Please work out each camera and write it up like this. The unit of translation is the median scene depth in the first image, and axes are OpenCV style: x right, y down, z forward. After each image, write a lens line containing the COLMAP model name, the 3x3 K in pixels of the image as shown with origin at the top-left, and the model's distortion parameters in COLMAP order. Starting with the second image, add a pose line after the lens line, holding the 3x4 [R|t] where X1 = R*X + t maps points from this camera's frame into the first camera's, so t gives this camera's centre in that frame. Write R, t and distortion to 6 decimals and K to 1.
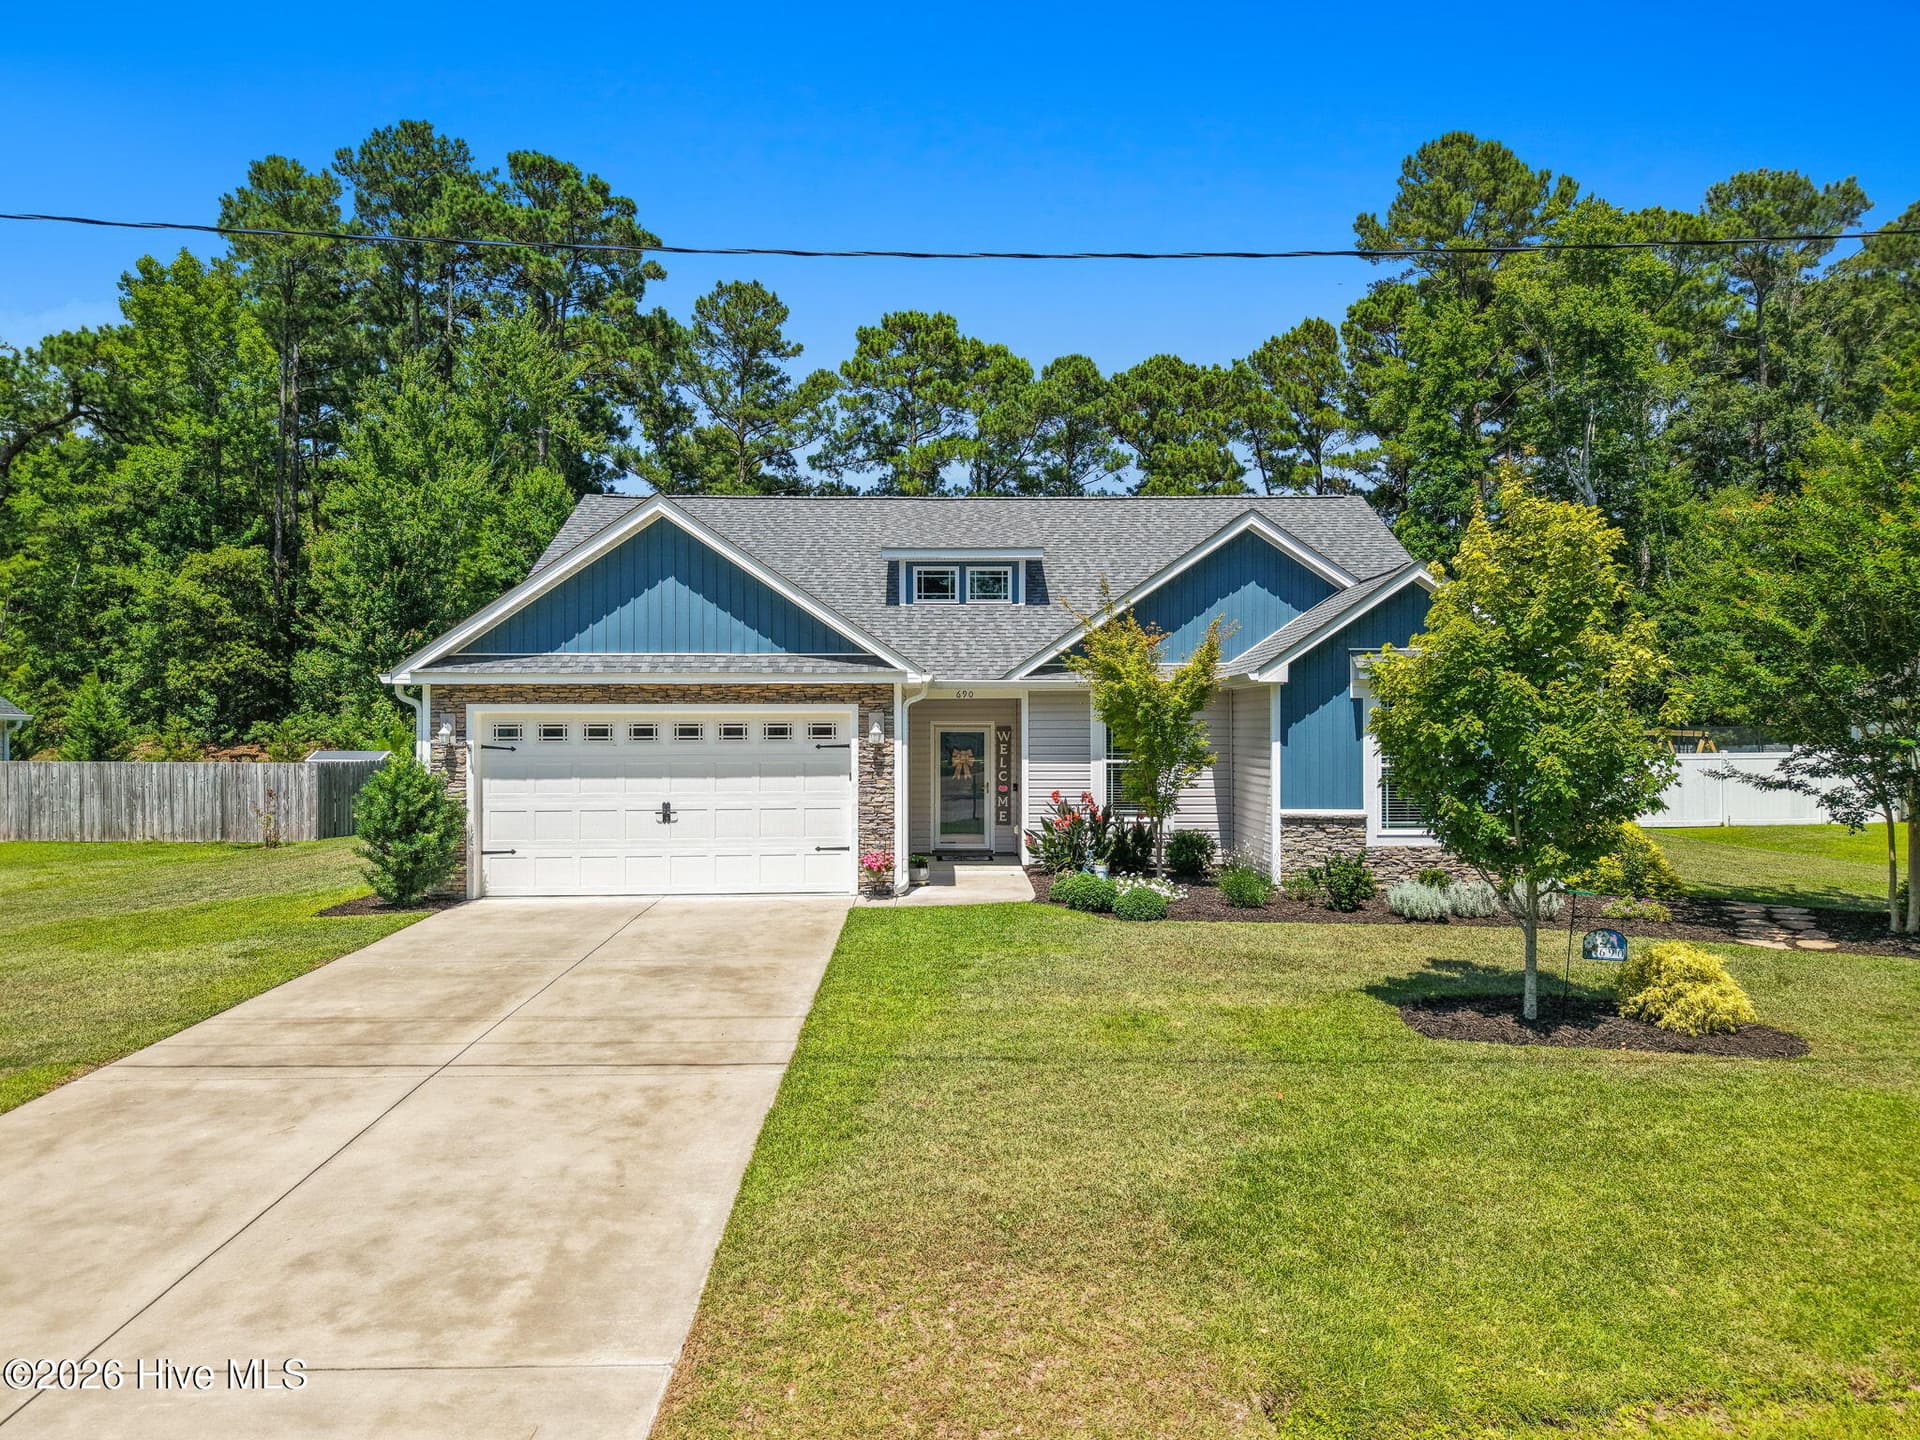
lens RADIAL K [[1296.4, 0, 960.0], [0, 1296.4, 720.0], [0, 0, 1]] dist [0.030824, -0.034775]
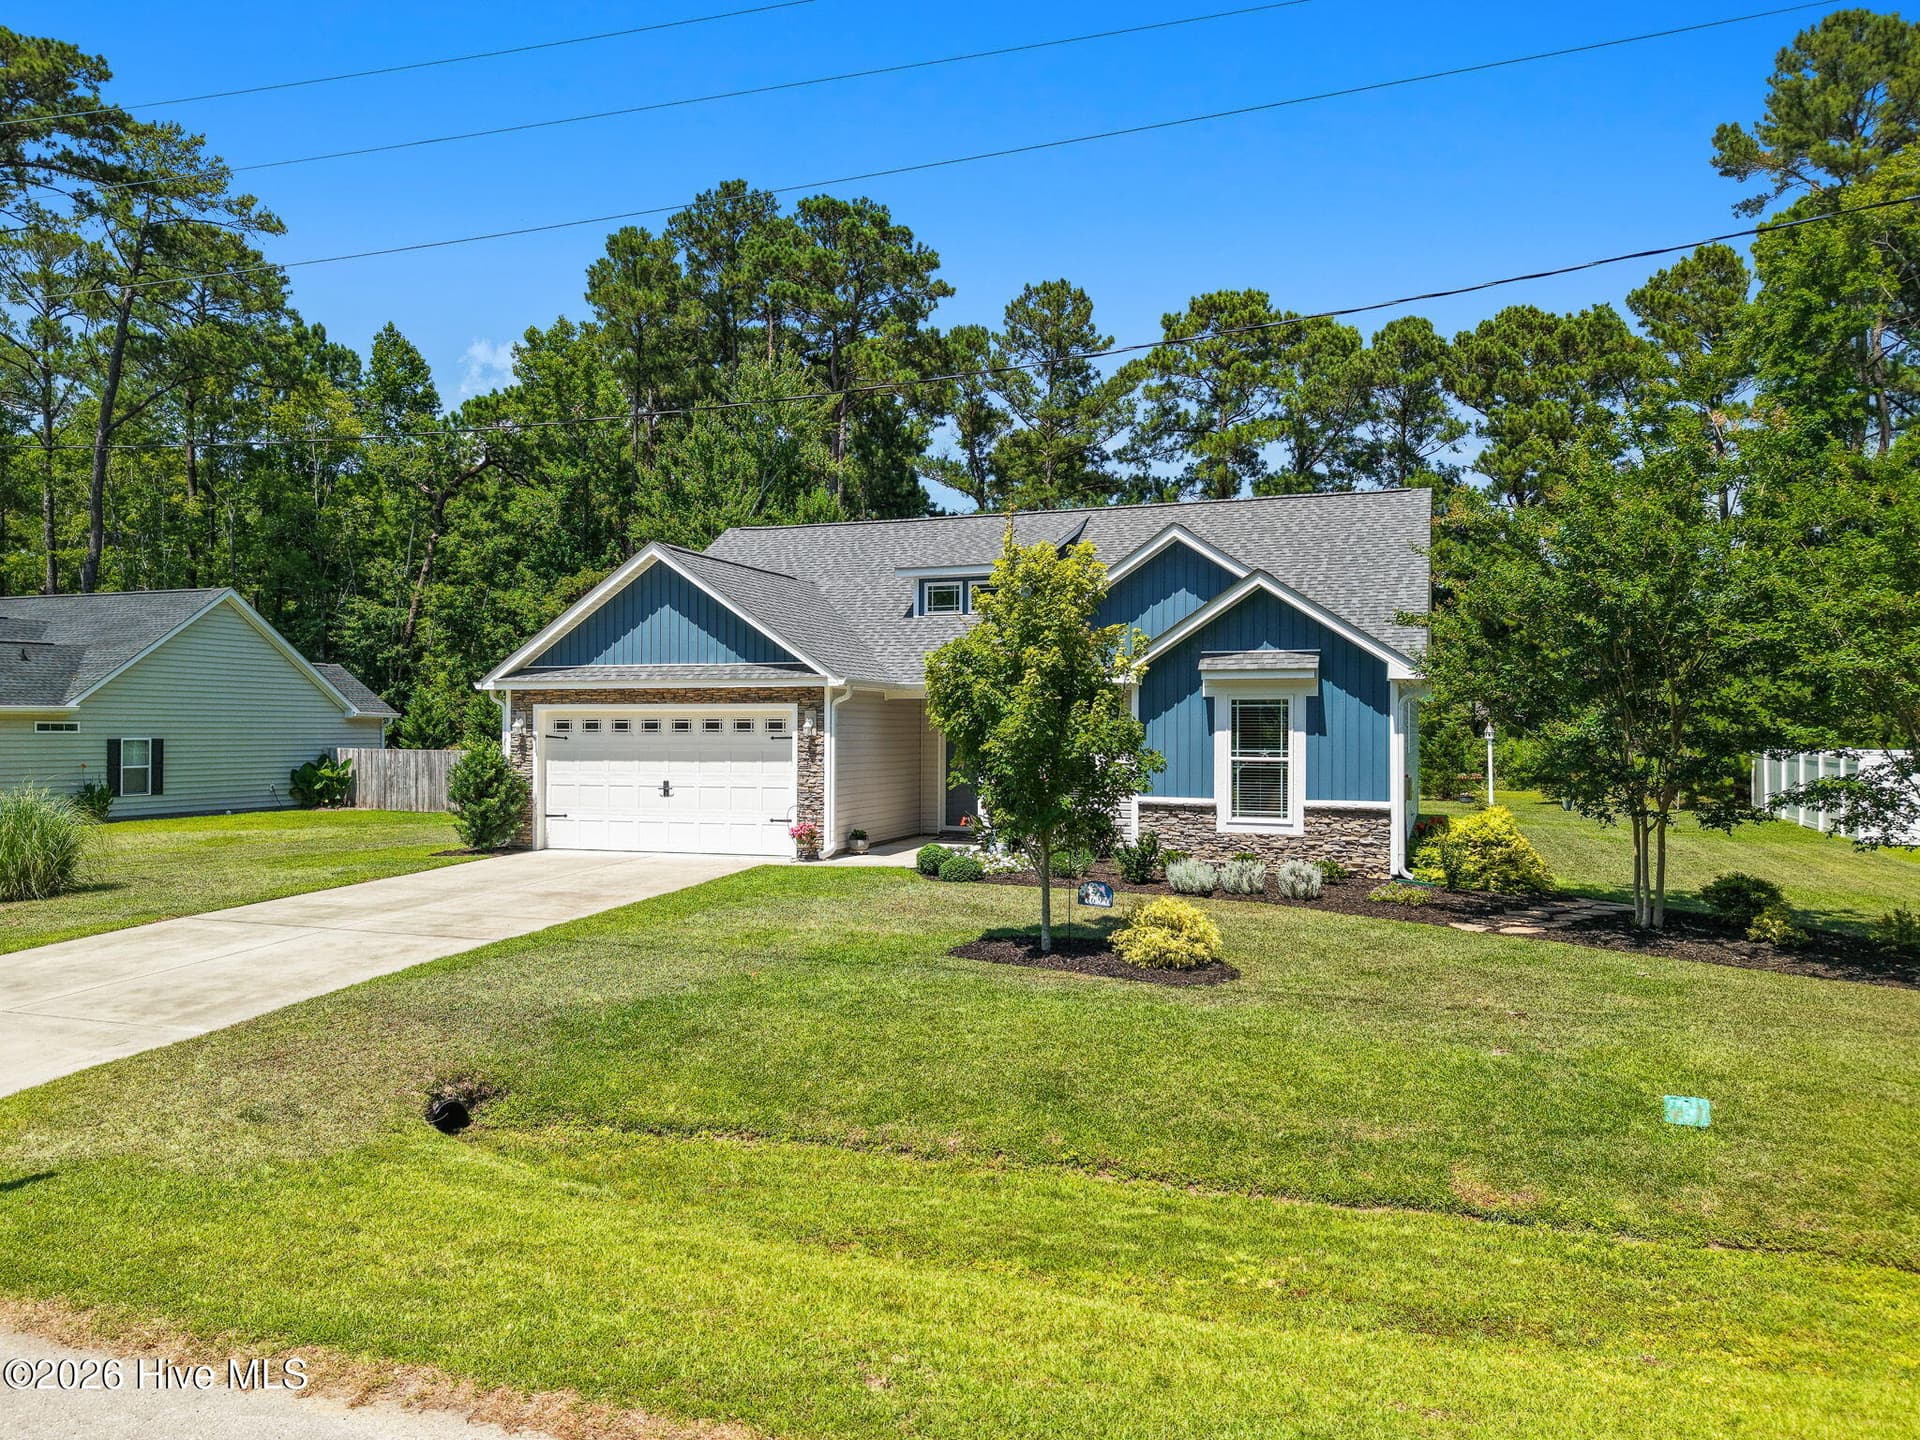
lens RADIAL K [[1481.7, 0, 965.2], [0, 1481.7, 726.6], [0, 0, 1]] dist [0.049875, -0.068936]
pose [[0.924248, 0.002840, -0.381782, 0.605049], [-0.001419, 0.999991, 0.004003, 0.003747], [0.381790, -0.003158, 0.924244, -0.241411]]
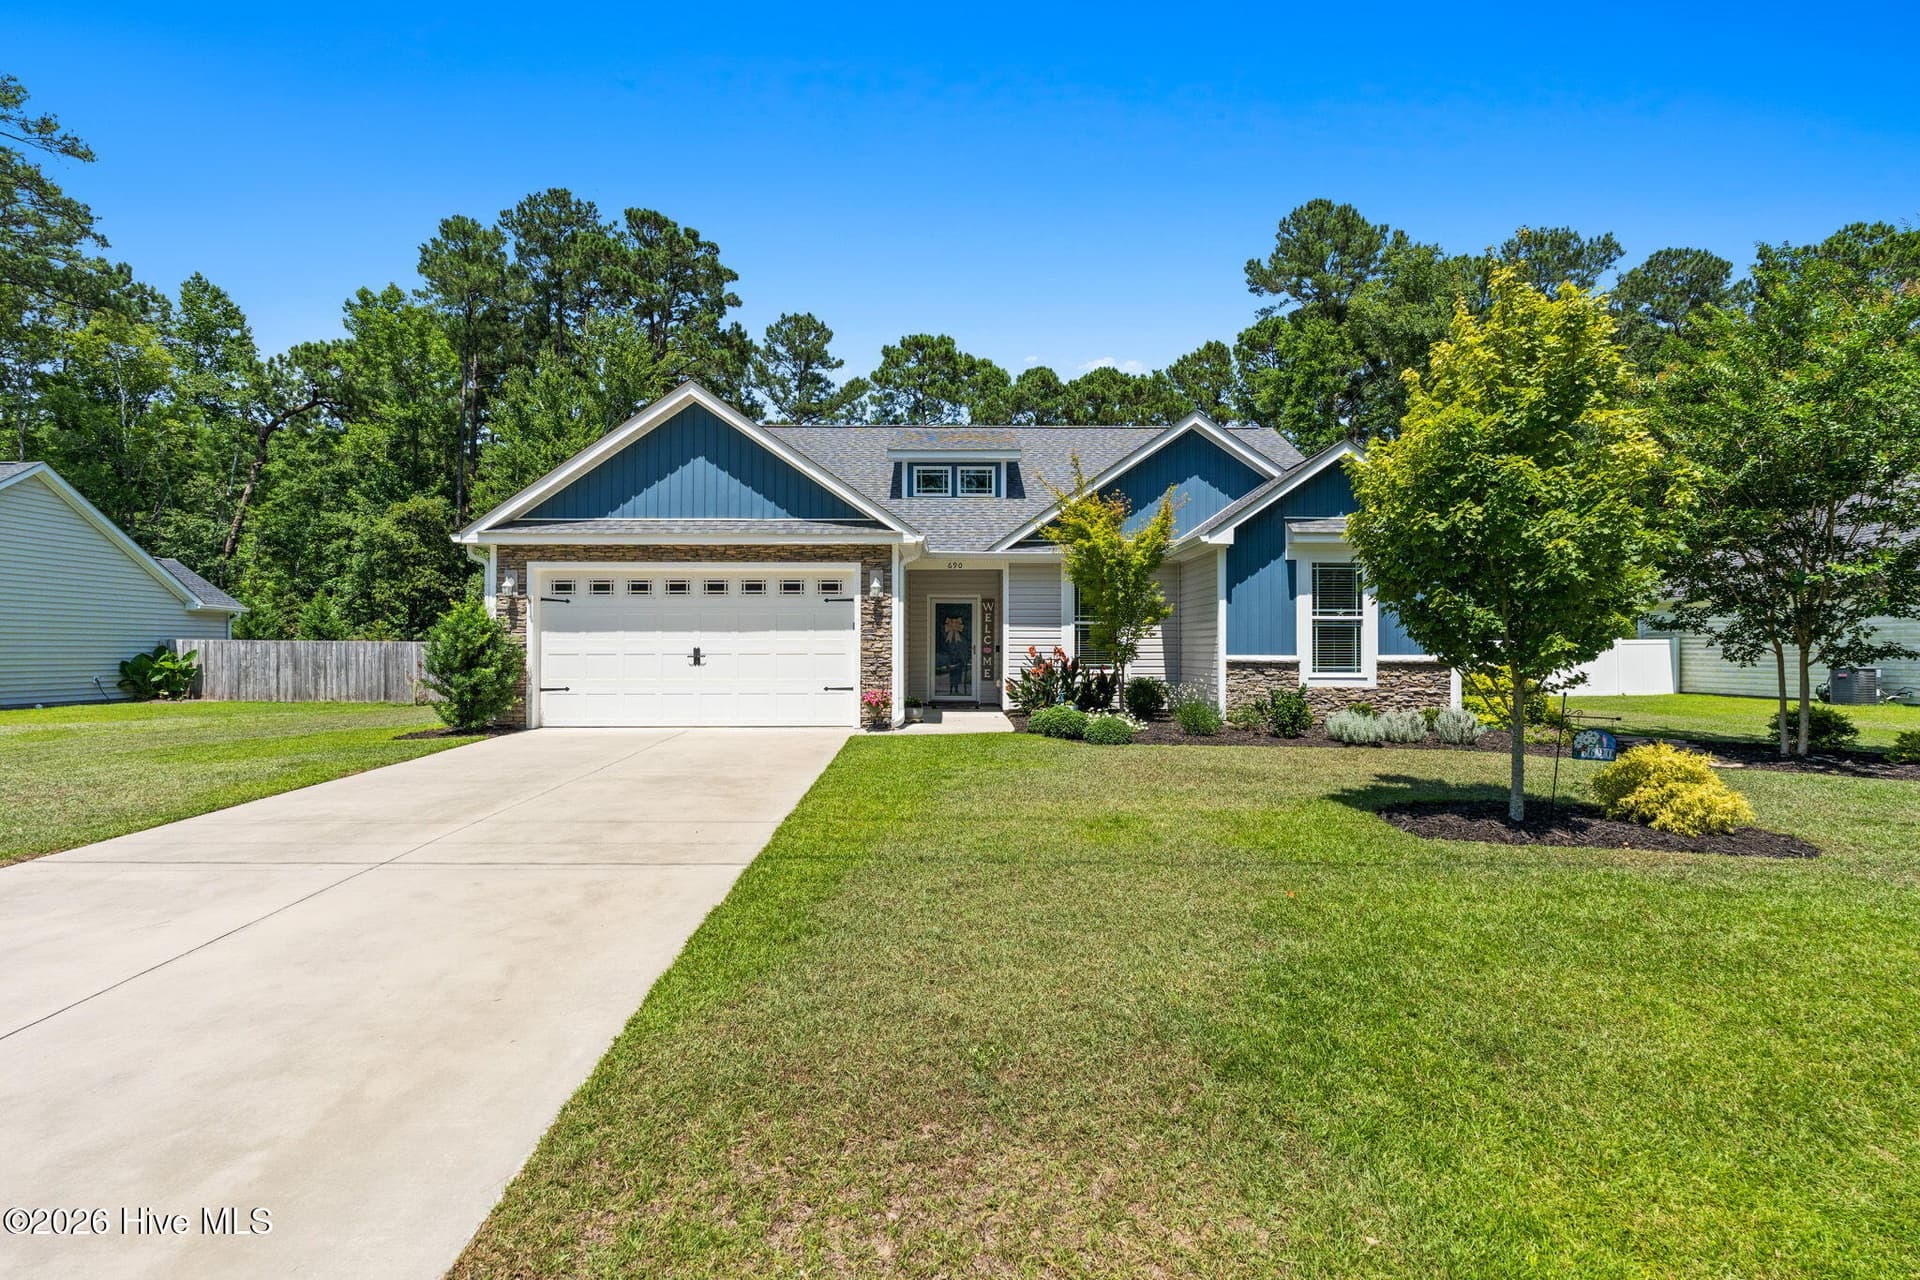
lens RADIAL K [[875.9, 0, 945.0], [0, 875.9, 644.0], [0, 0, 1]] dist [-0.002540, 0.001082]
pose [[0.999842, -0.000330, -0.017775, 0.010168], [0.000166, 0.999957, -0.009232, 0.067338], [0.017777, 0.009227, 0.999799, 0.216755]]
